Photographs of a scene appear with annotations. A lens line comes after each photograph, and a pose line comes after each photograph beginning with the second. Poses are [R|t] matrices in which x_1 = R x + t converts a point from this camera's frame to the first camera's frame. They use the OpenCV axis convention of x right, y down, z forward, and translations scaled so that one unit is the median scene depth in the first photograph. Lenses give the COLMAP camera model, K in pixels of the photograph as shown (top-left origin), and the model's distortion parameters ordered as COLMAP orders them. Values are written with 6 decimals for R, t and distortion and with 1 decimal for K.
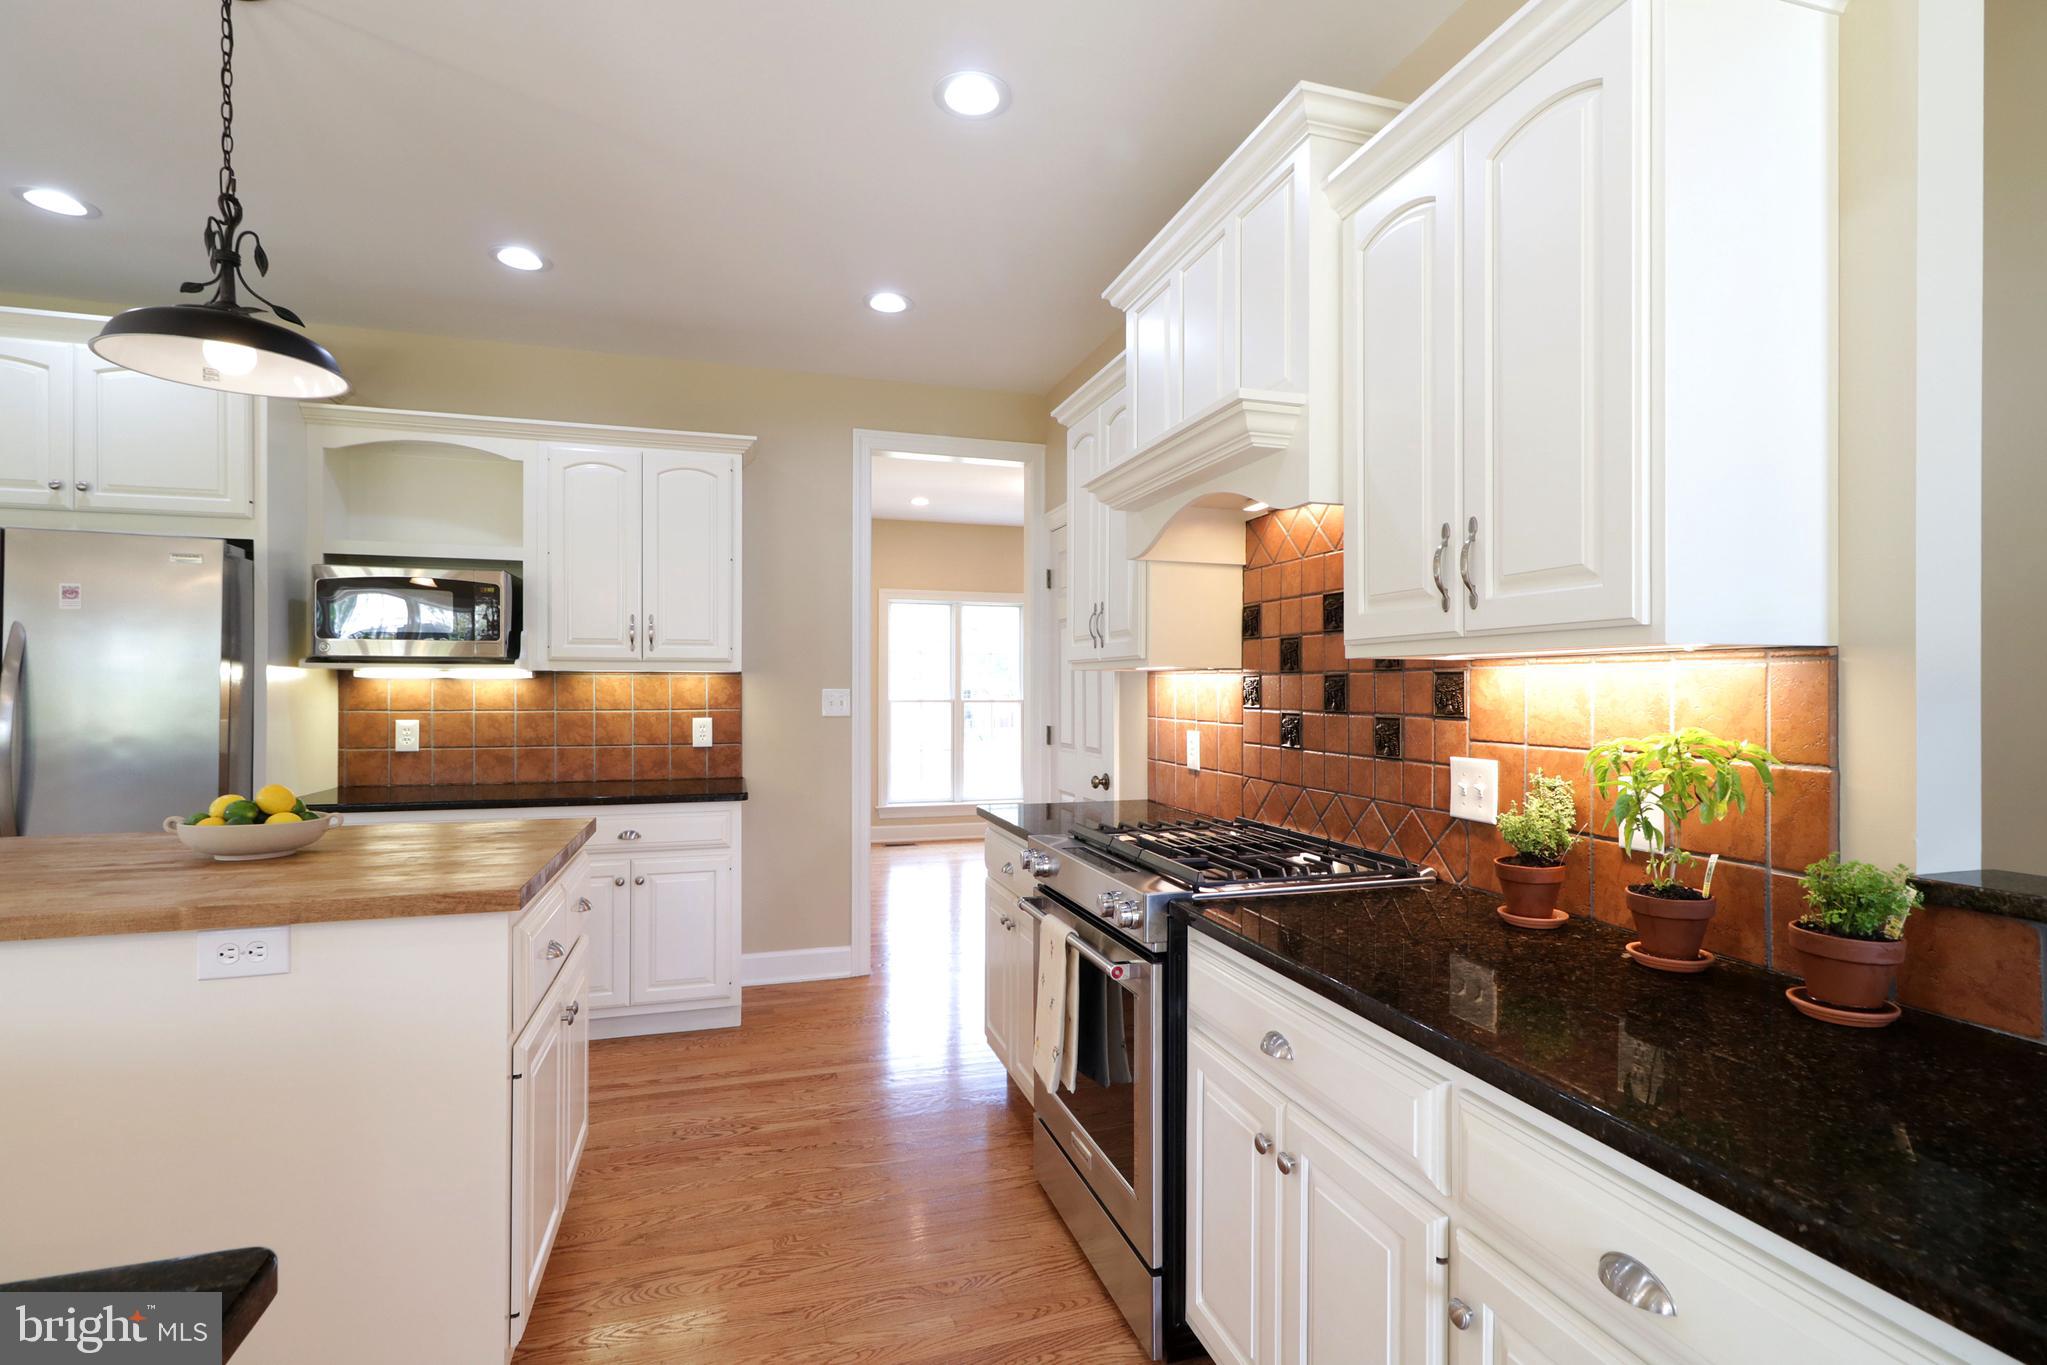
lens RADIAL K [[974.5, 0, 1026.6], [0, 974.5, 690.5], [0, 0, 1]] dist [0.001049, 0.003569]
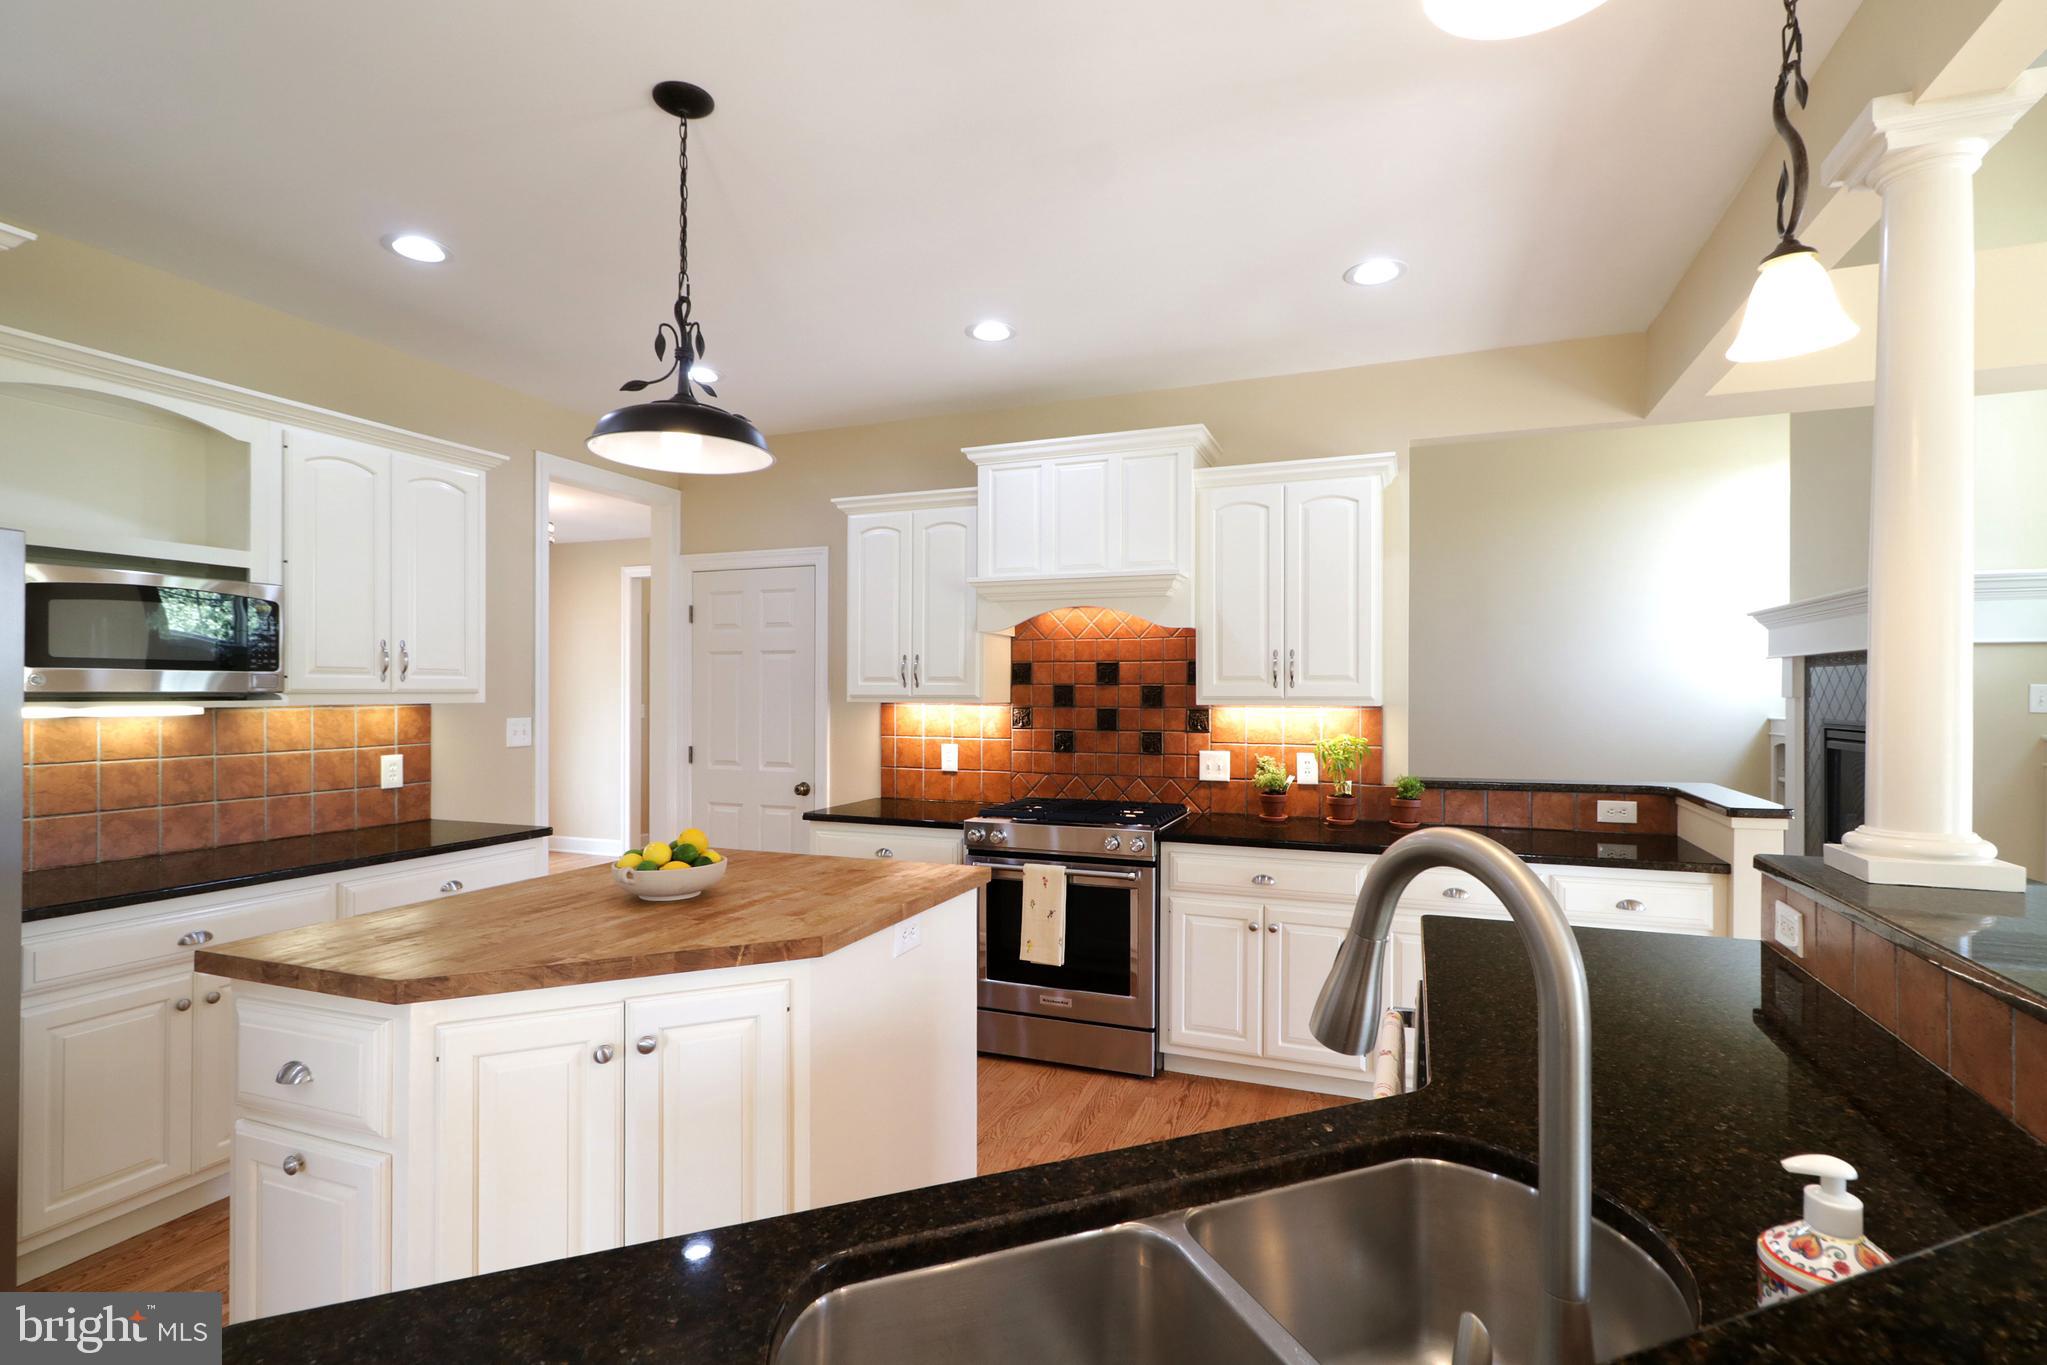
lens RADIAL K [[974.5, 0, 1027.3], [0, 974.5, 689.5], [0, 0, 1]] dist [0.001049, 0.003569]
pose [[0.623950, -0.000355, 0.781464, -0.745363], [0.002801, 0.999994, -0.001781, -0.031134], [-0.781459, 0.003300, 0.623947, 0.006362]]
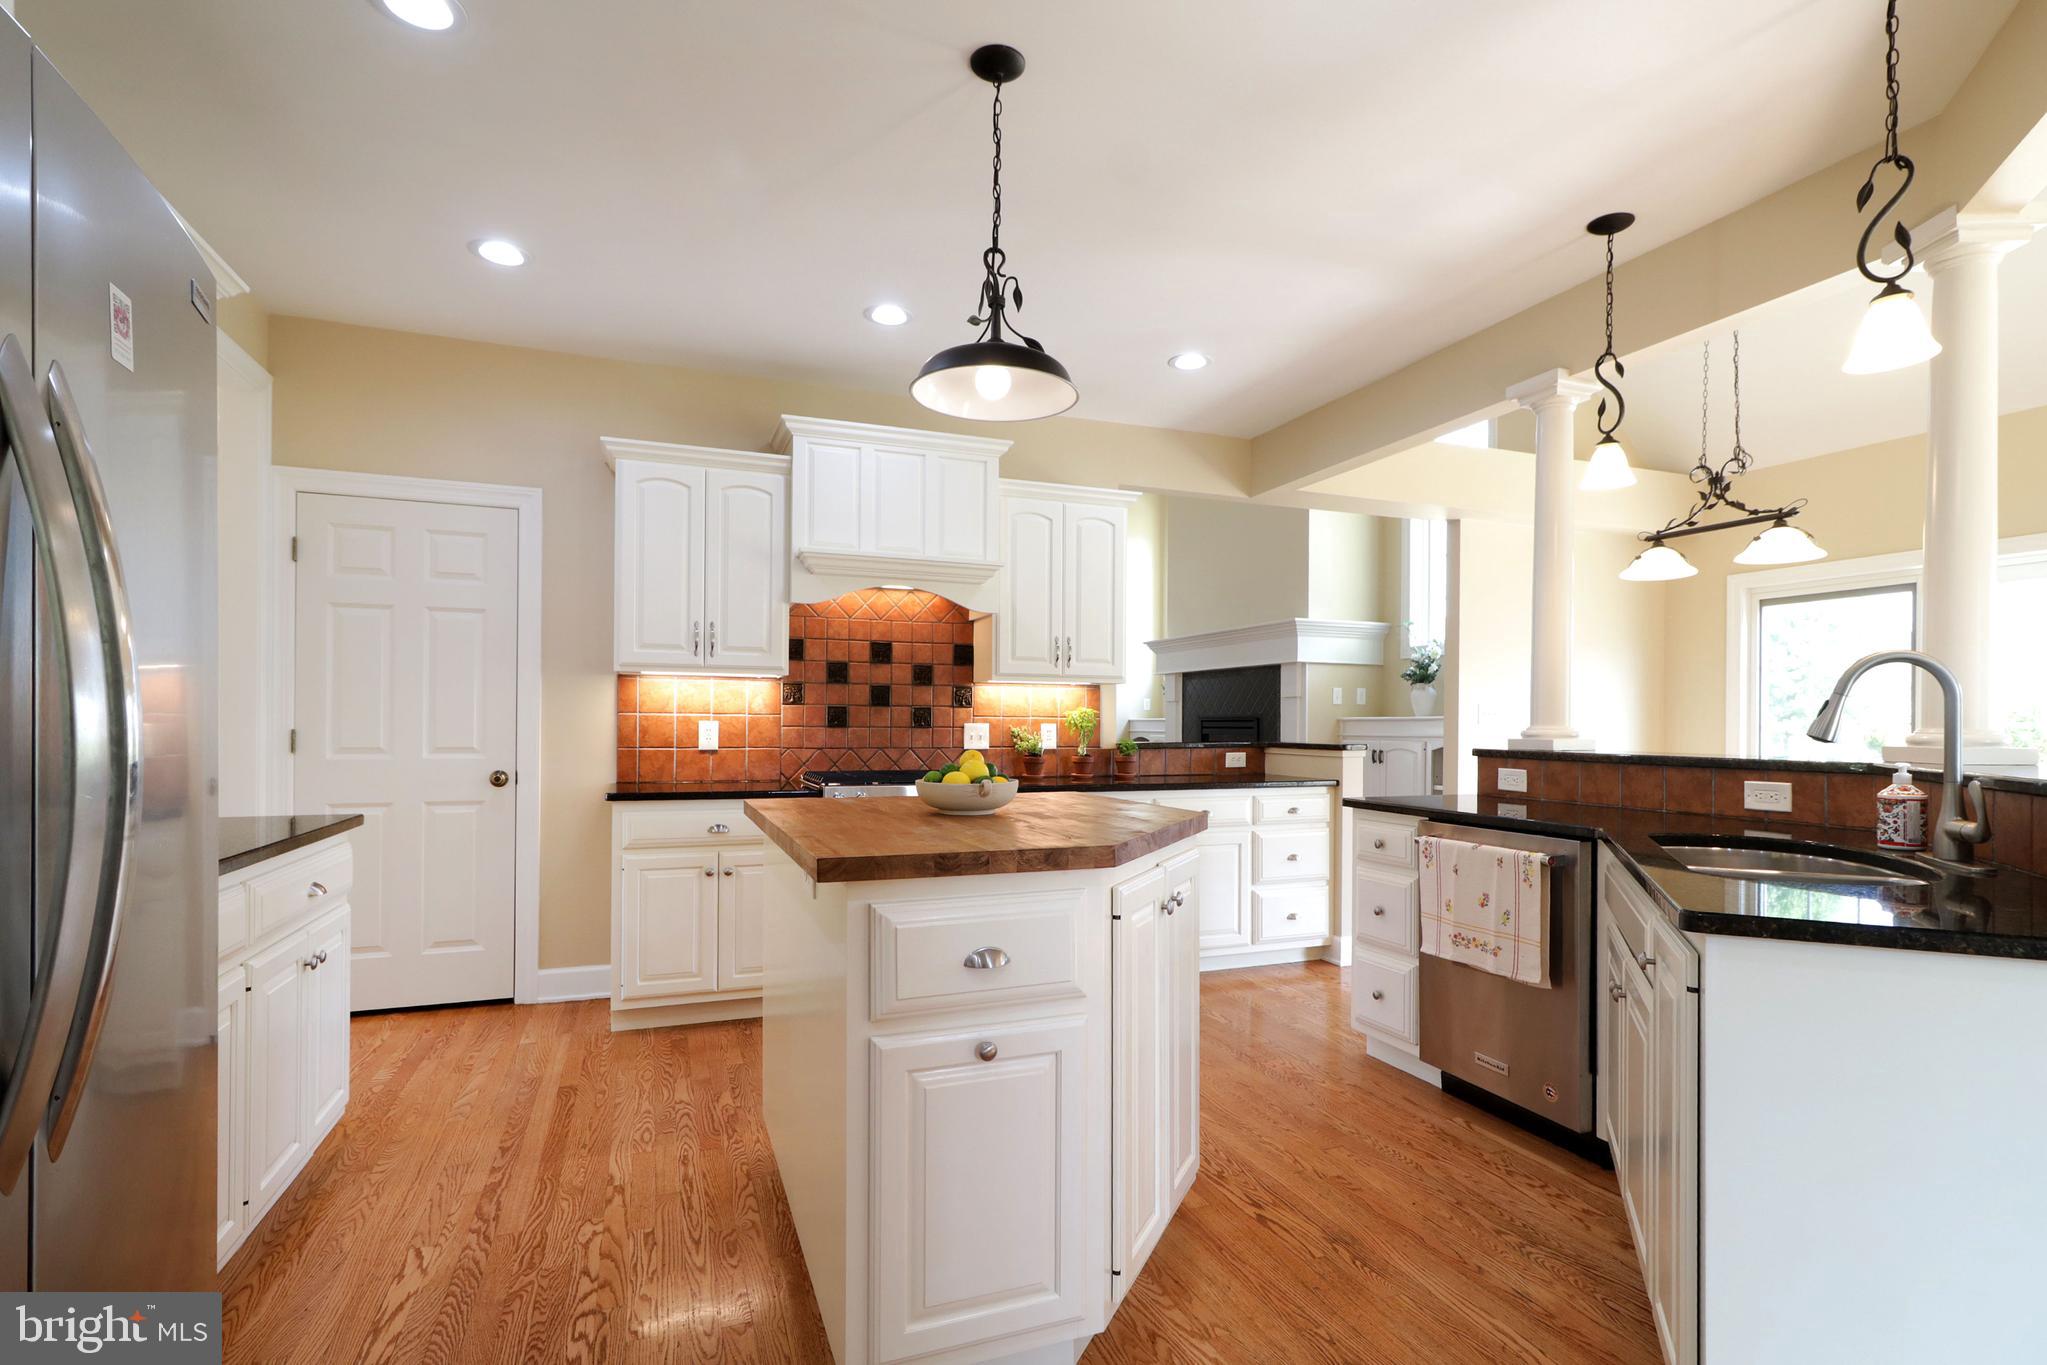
lens RADIAL K [[974.5, 0, 1042.6], [0, 974.5, 723.3], [0, 0, 1]] dist [0.001049, 0.003569]
pose [[-0.078164, -0.002802, 0.996937, -1.033139], [-0.003815, 0.999990, 0.002511, 0.032898], [-0.996933, -0.003607, -0.078174, 0.538091]]
